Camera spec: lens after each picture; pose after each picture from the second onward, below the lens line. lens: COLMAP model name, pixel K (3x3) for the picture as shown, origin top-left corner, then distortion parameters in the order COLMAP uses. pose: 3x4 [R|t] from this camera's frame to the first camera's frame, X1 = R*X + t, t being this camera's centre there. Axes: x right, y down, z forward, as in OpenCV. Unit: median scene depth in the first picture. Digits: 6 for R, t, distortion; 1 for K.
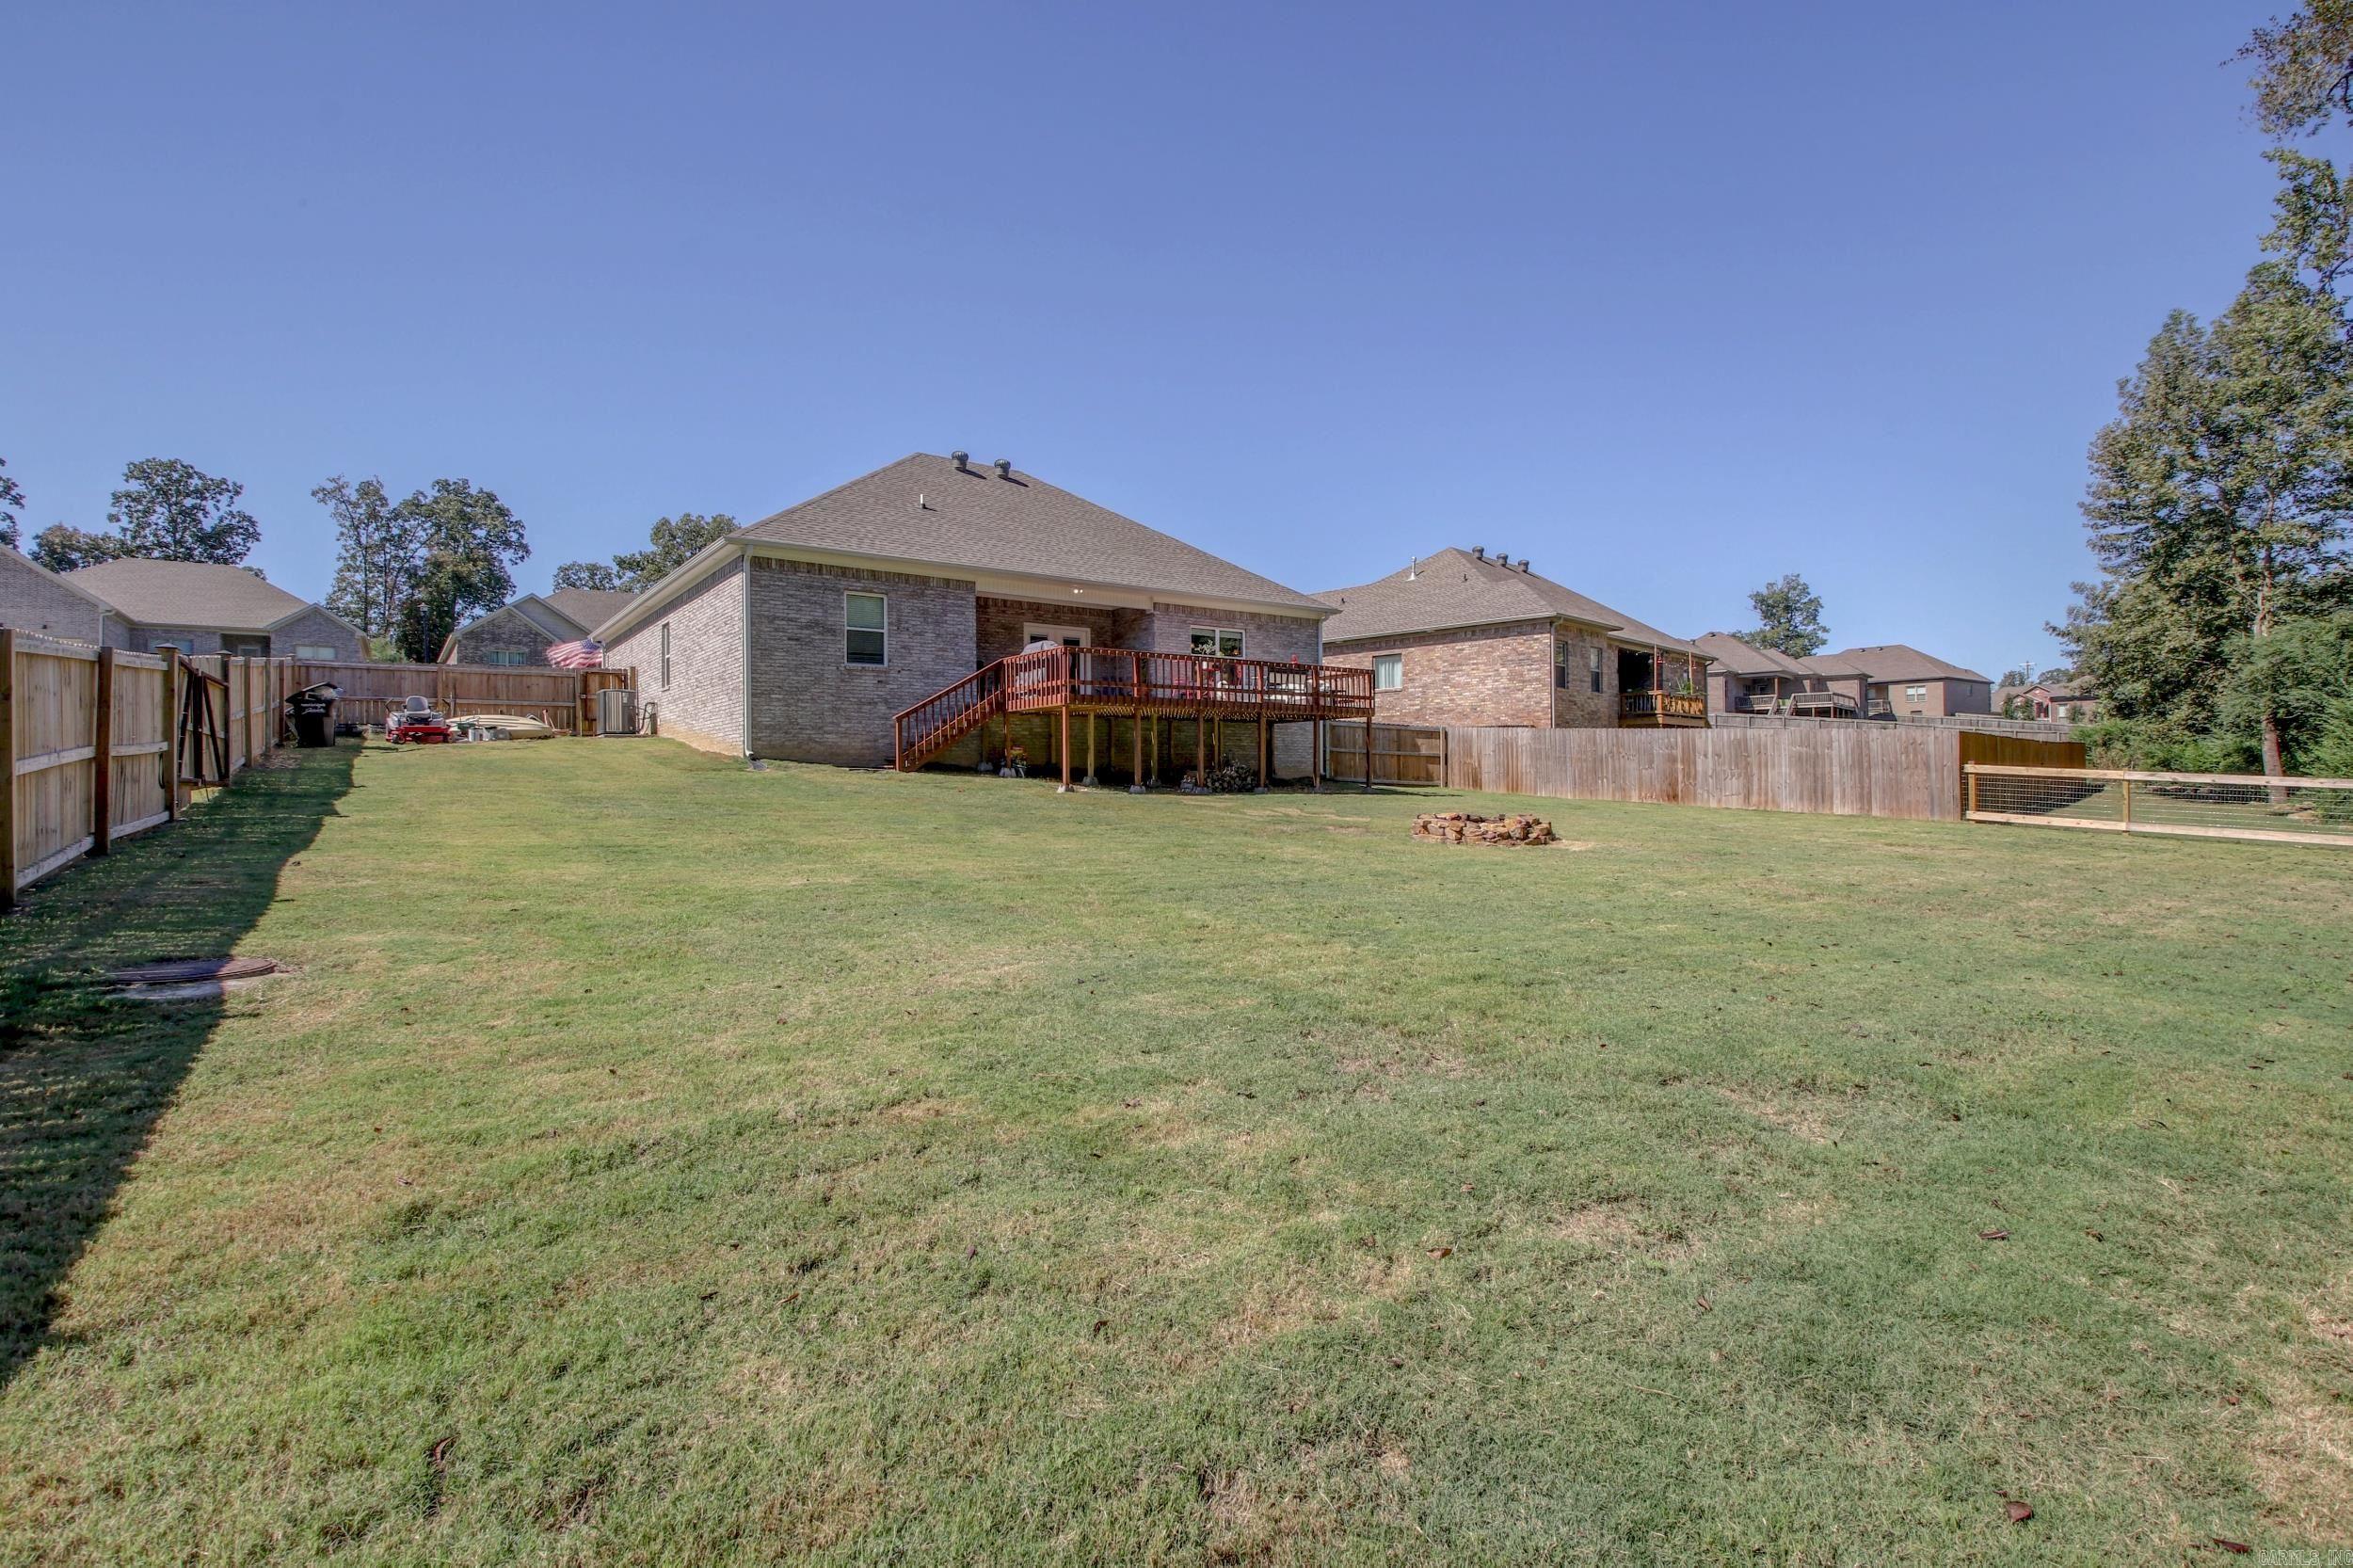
lens RADIAL K [[1107.5, 0, 1179.9], [0, 1107.5, 769.4], [0, 0, 1]] dist [0.019449, -0.029808]
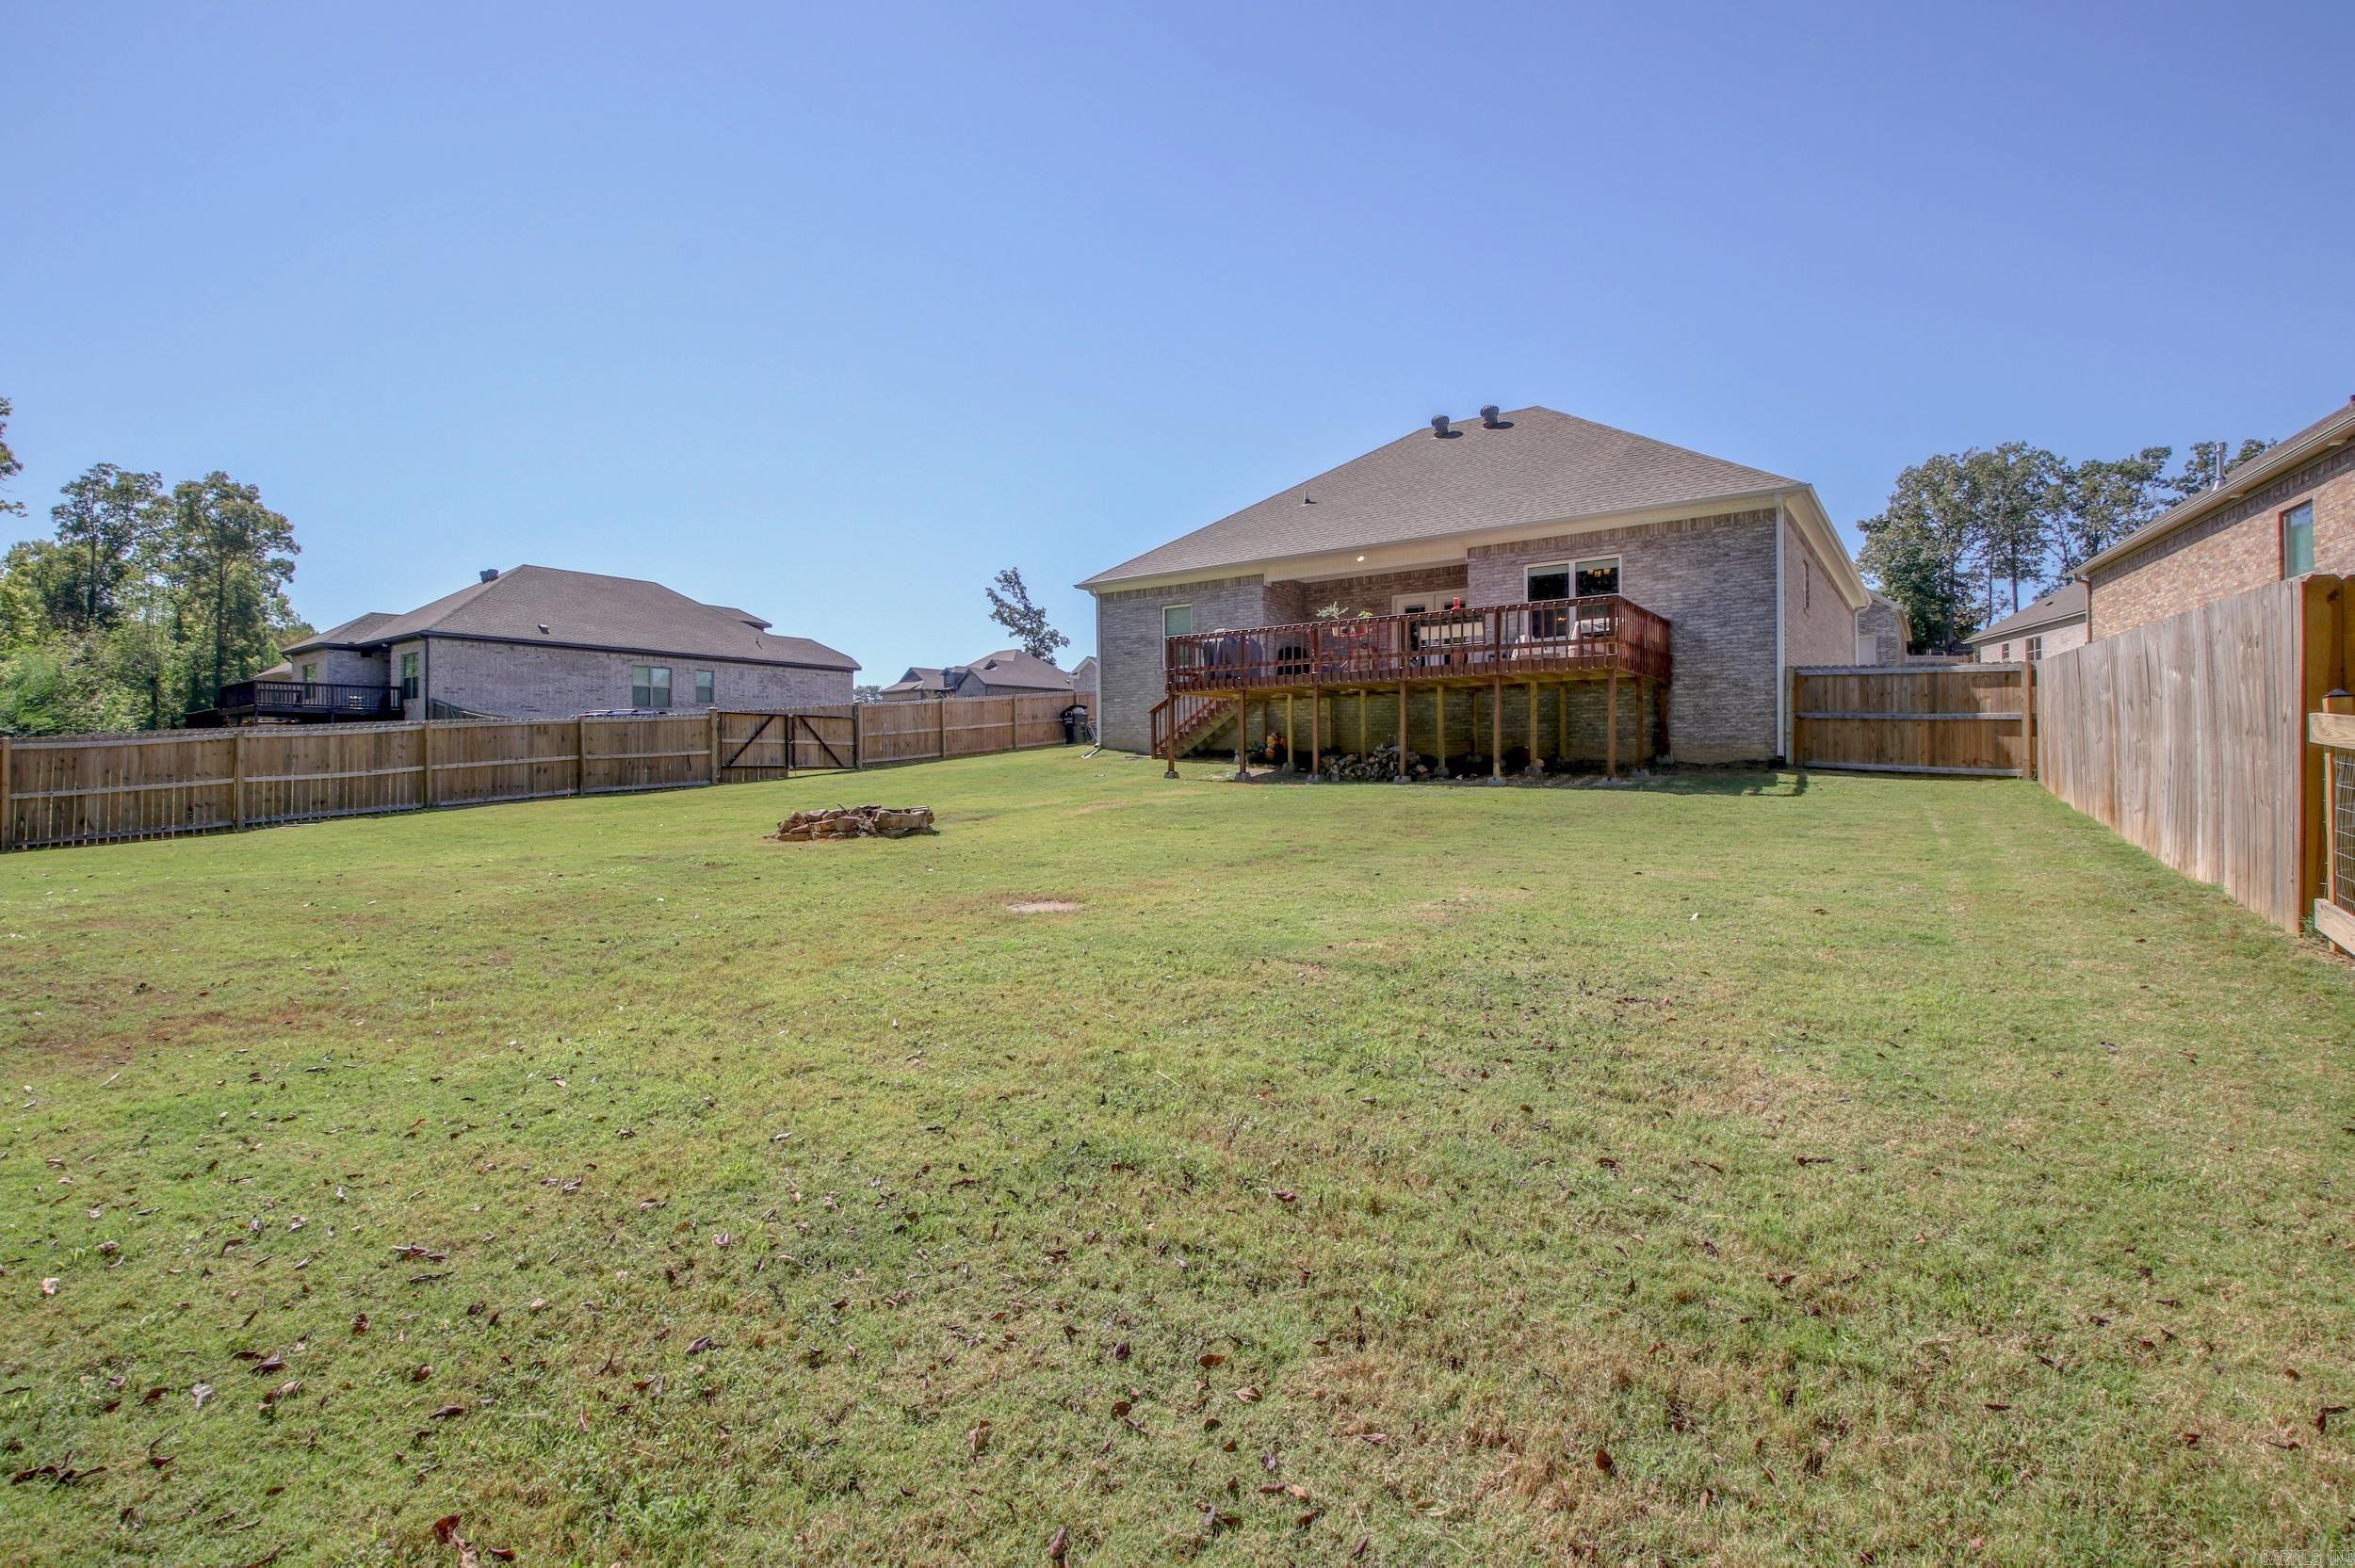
lens RADIAL K [[1108.3, 0, 1180.9], [0, 1108.3, 769.4], [0, 0, 1]] dist [0.019449, -0.029808]
pose [[0.304815, 0.004973, -0.952398, 0.678938], [0.013772, 0.999859, 0.009629, 0.001196], [0.952312, -0.016052, 0.304704, 0.536855]]
